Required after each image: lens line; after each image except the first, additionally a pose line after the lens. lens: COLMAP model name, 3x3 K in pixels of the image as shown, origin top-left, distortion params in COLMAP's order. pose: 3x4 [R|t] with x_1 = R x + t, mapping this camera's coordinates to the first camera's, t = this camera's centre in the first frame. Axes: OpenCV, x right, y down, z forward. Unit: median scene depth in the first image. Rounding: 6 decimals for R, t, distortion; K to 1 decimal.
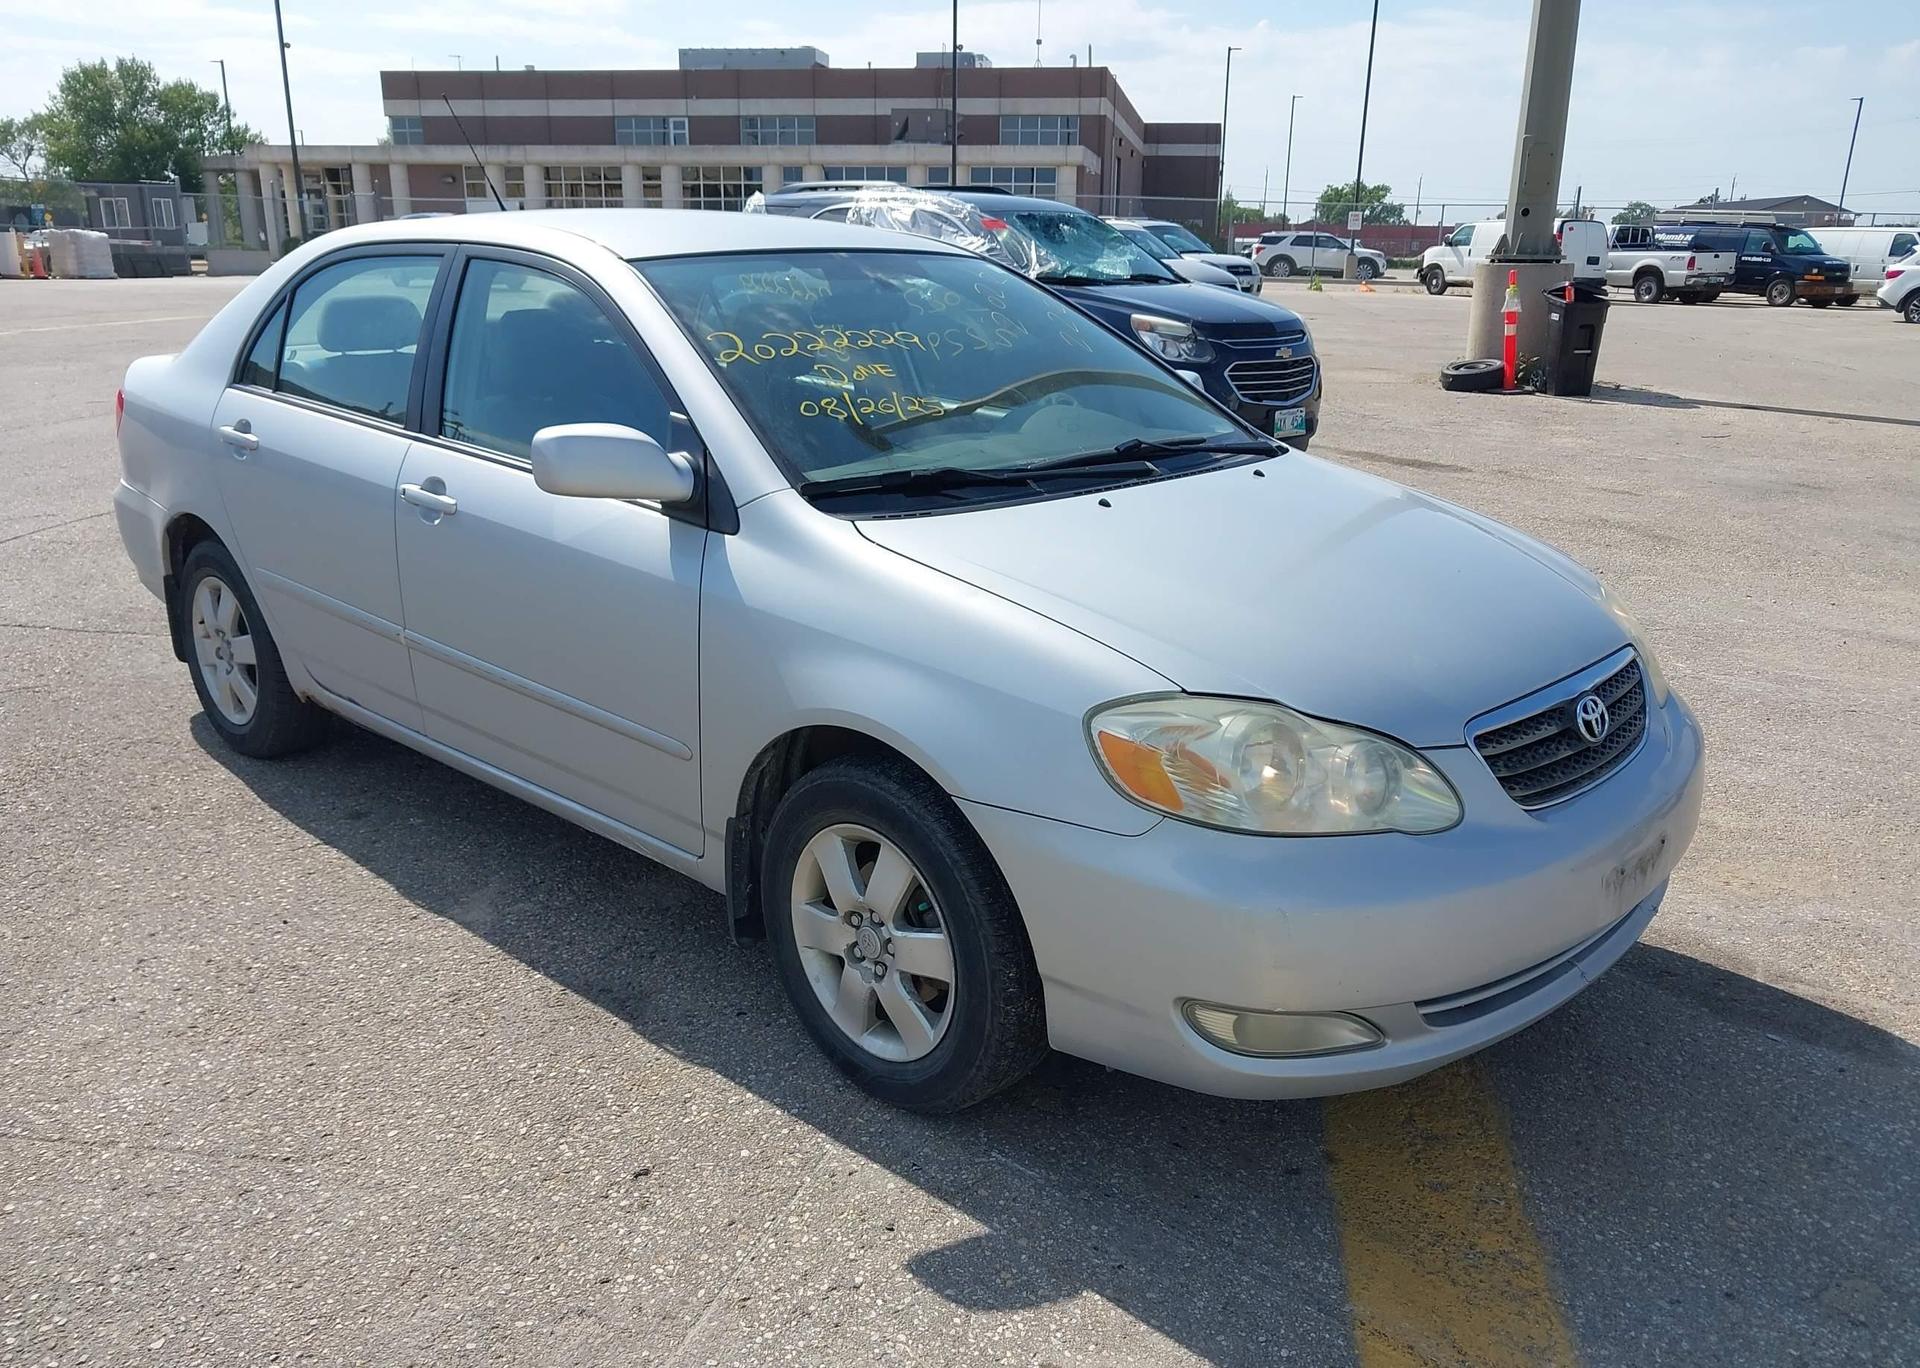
lens RADIAL K [[1542.5, 0, 947.2], [0, 1542.5, 680.9], [0, 0, 1]] dist [-0.004044, 0.005364]
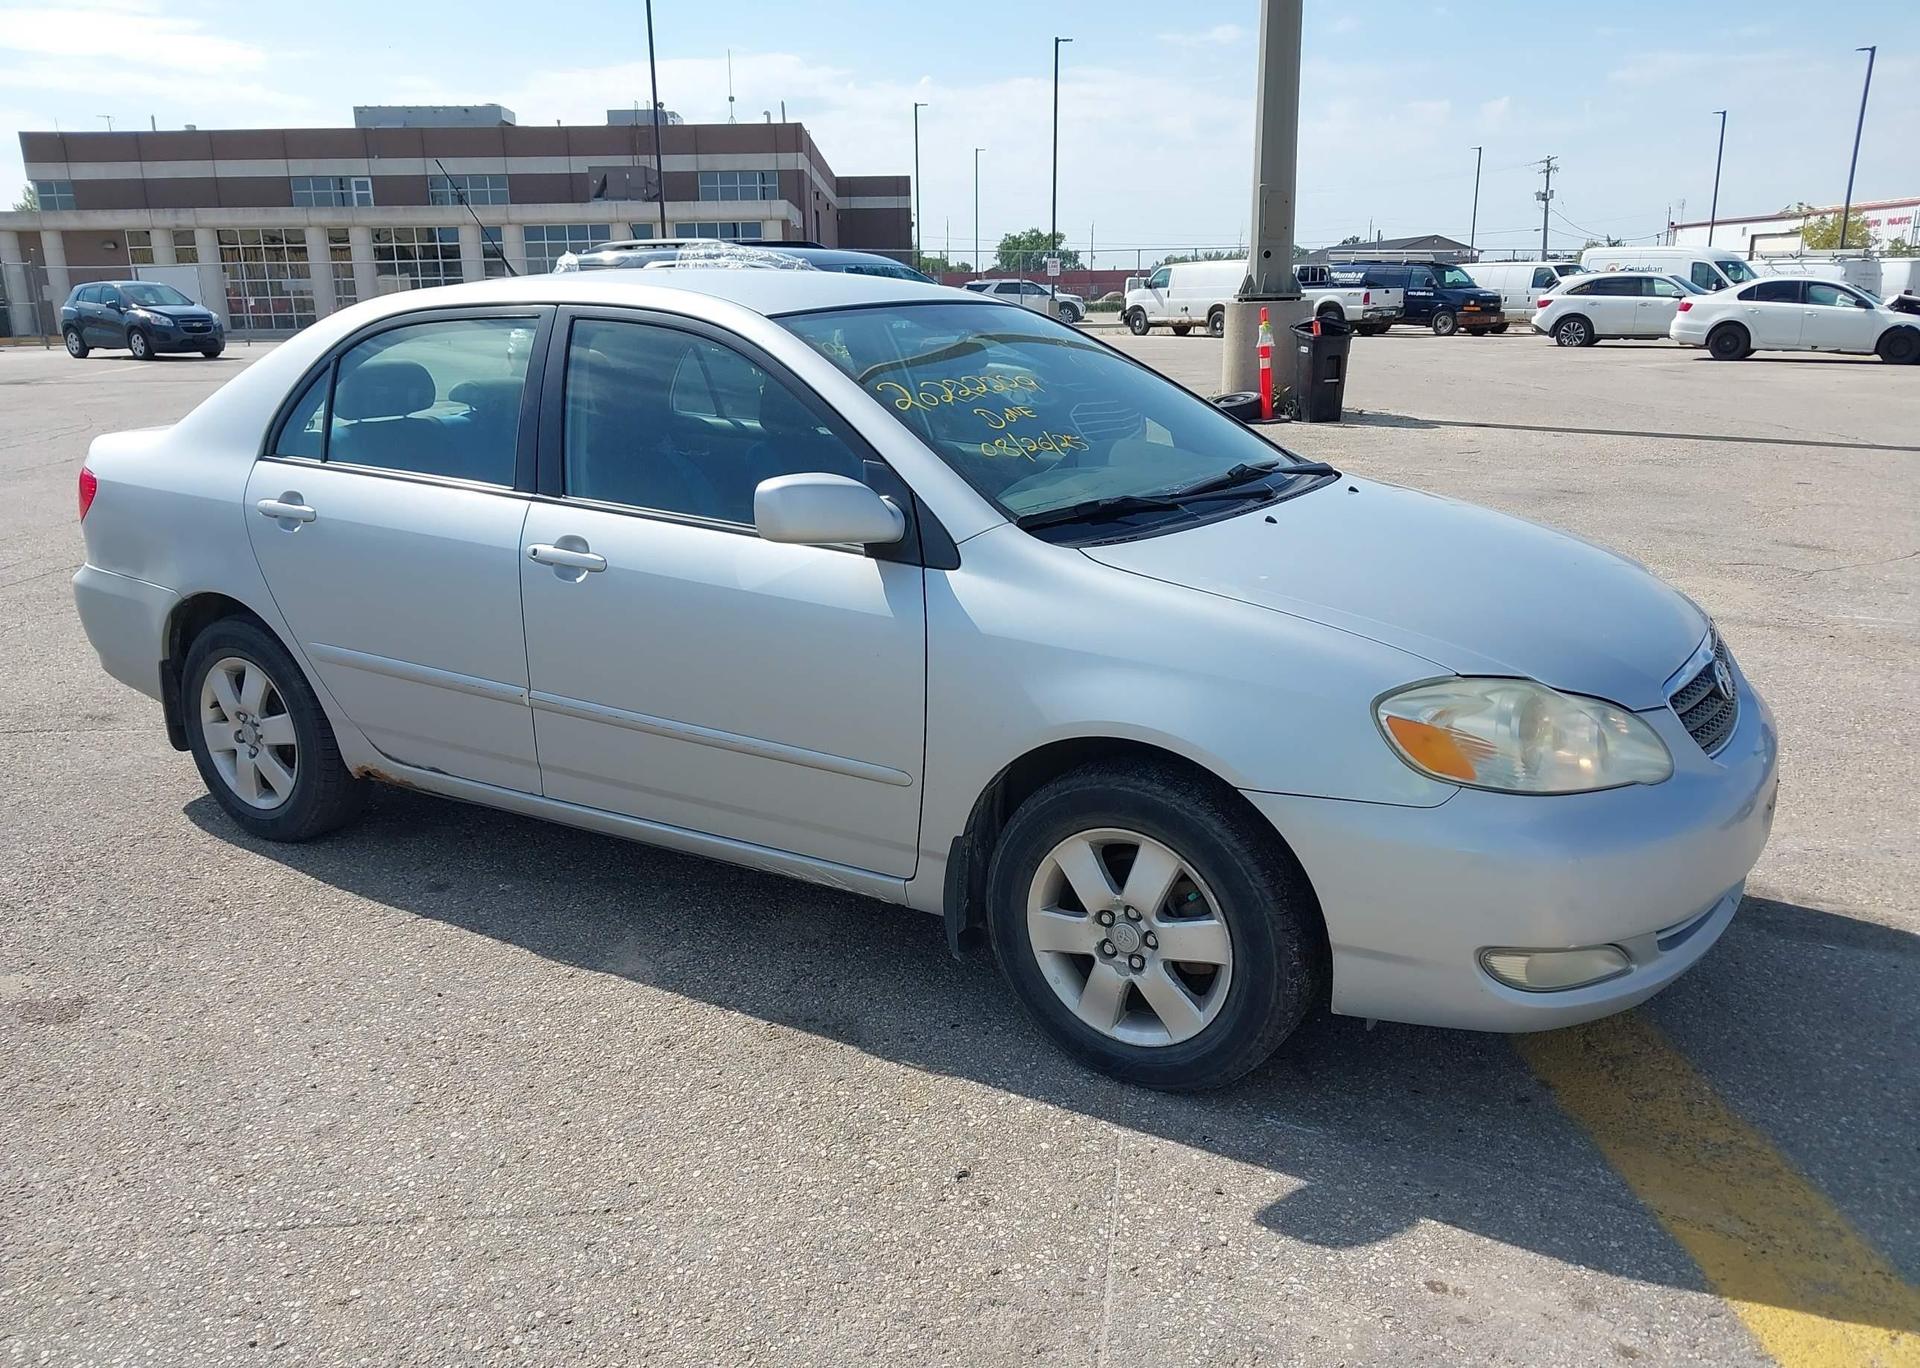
lens RADIAL K [[1542.5, 0, 946.8], [0, 1542.5, 674.9], [0, 0, 1]] dist [-0.004044, 0.005364]
pose [[0.980708, -0.071182, 0.182058, -0.270470], [0.077524, 0.996599, -0.027952, 0.005828], [-0.179449, 0.041526, 0.982890, -0.030646]]
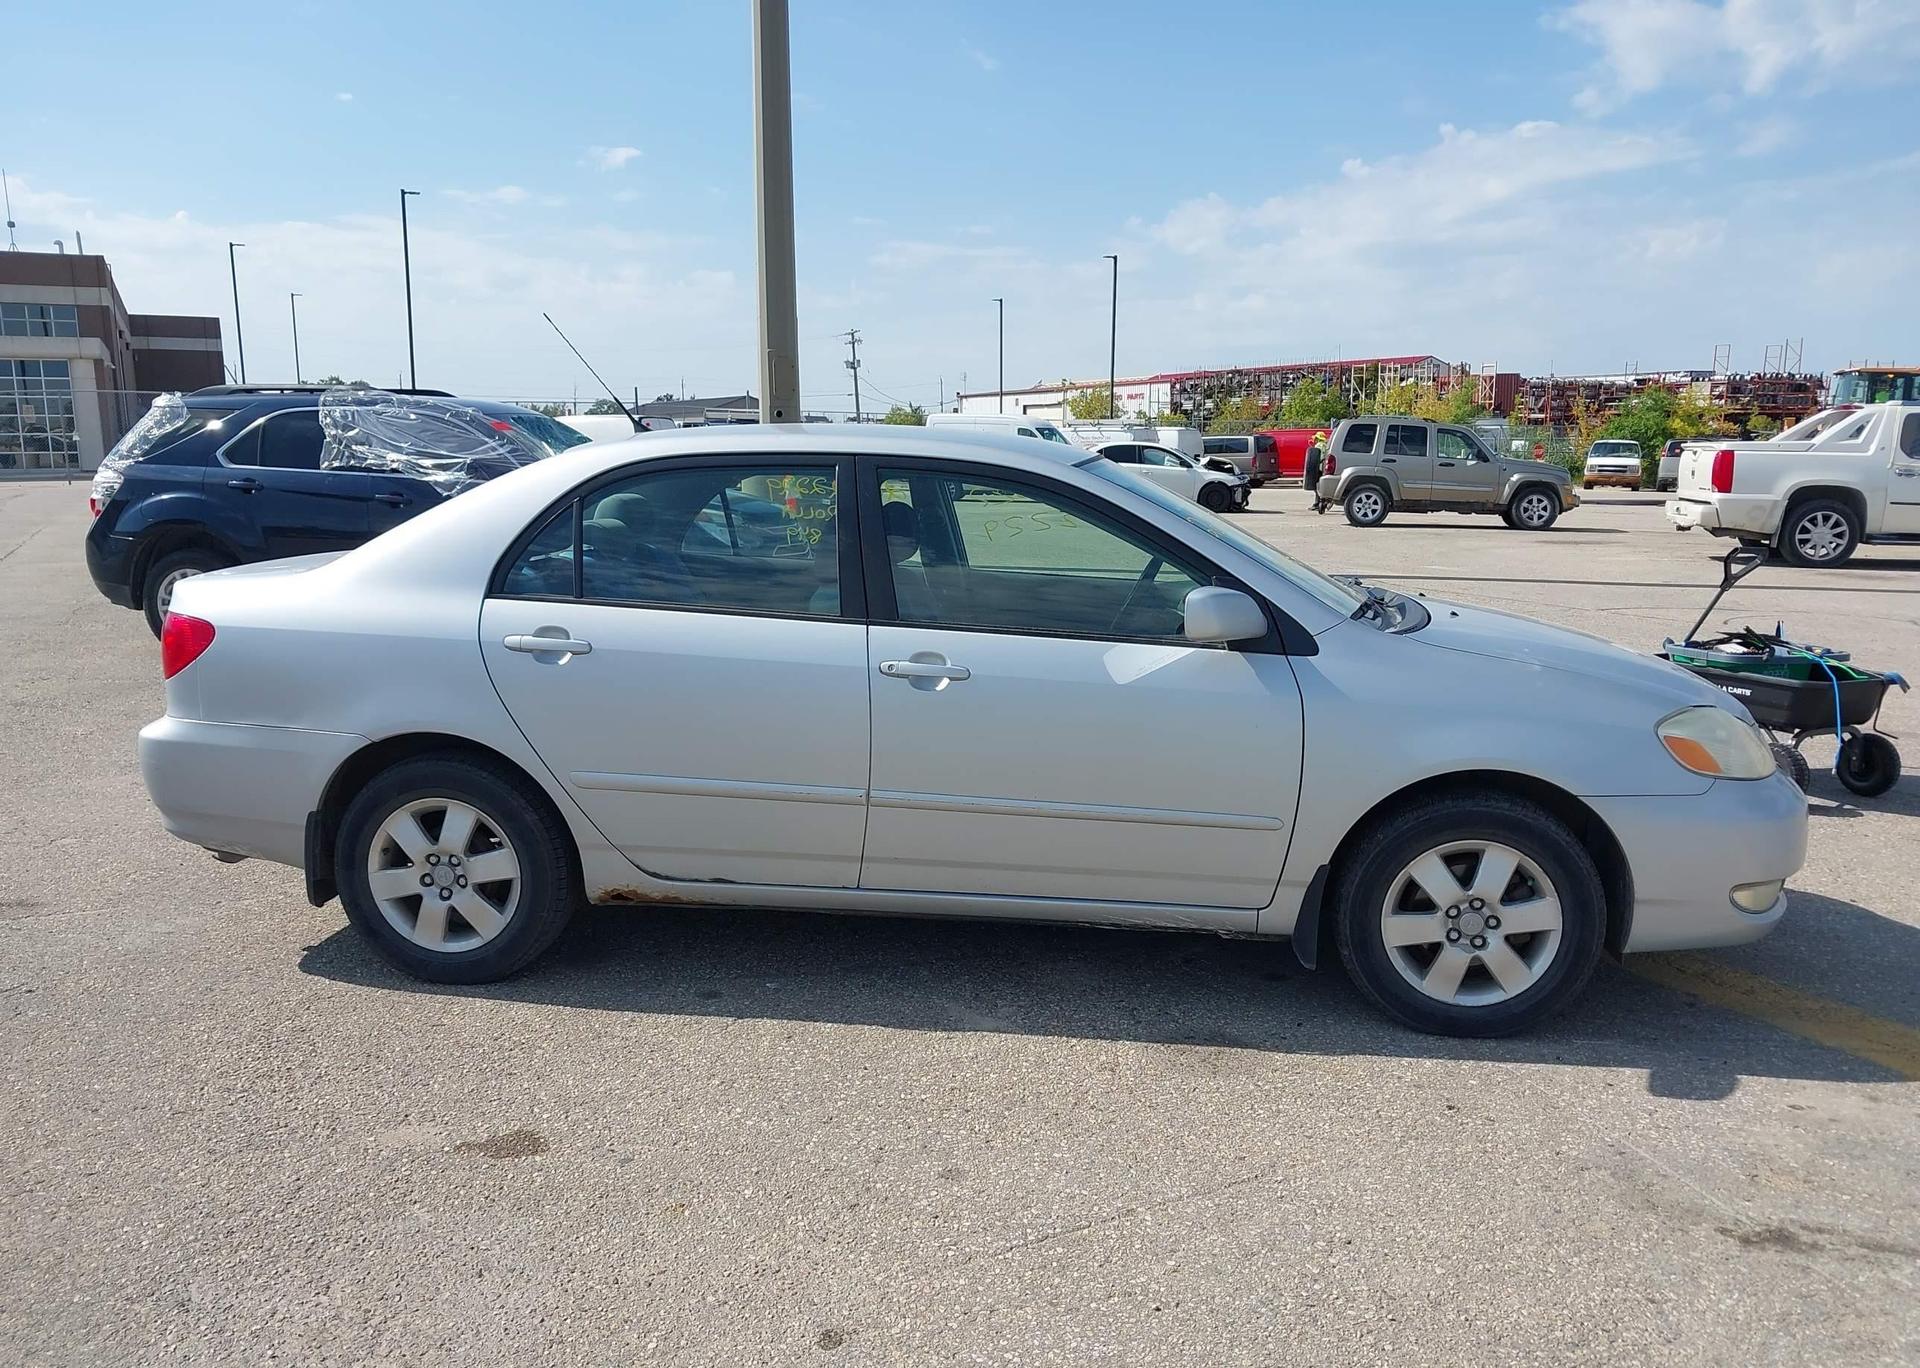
lens RADIAL K [[1542.5, 0, 942.8], [0, 1542.5, 677.4], [0, 0, 1]] dist [-0.004044, 0.005364]
pose [[0.810785, -0.096600, 0.577318, -0.951616], [0.166441, 0.983623, -0.069166, -0.028758], [-0.561182, 0.152168, 0.813585, 0.054975]]
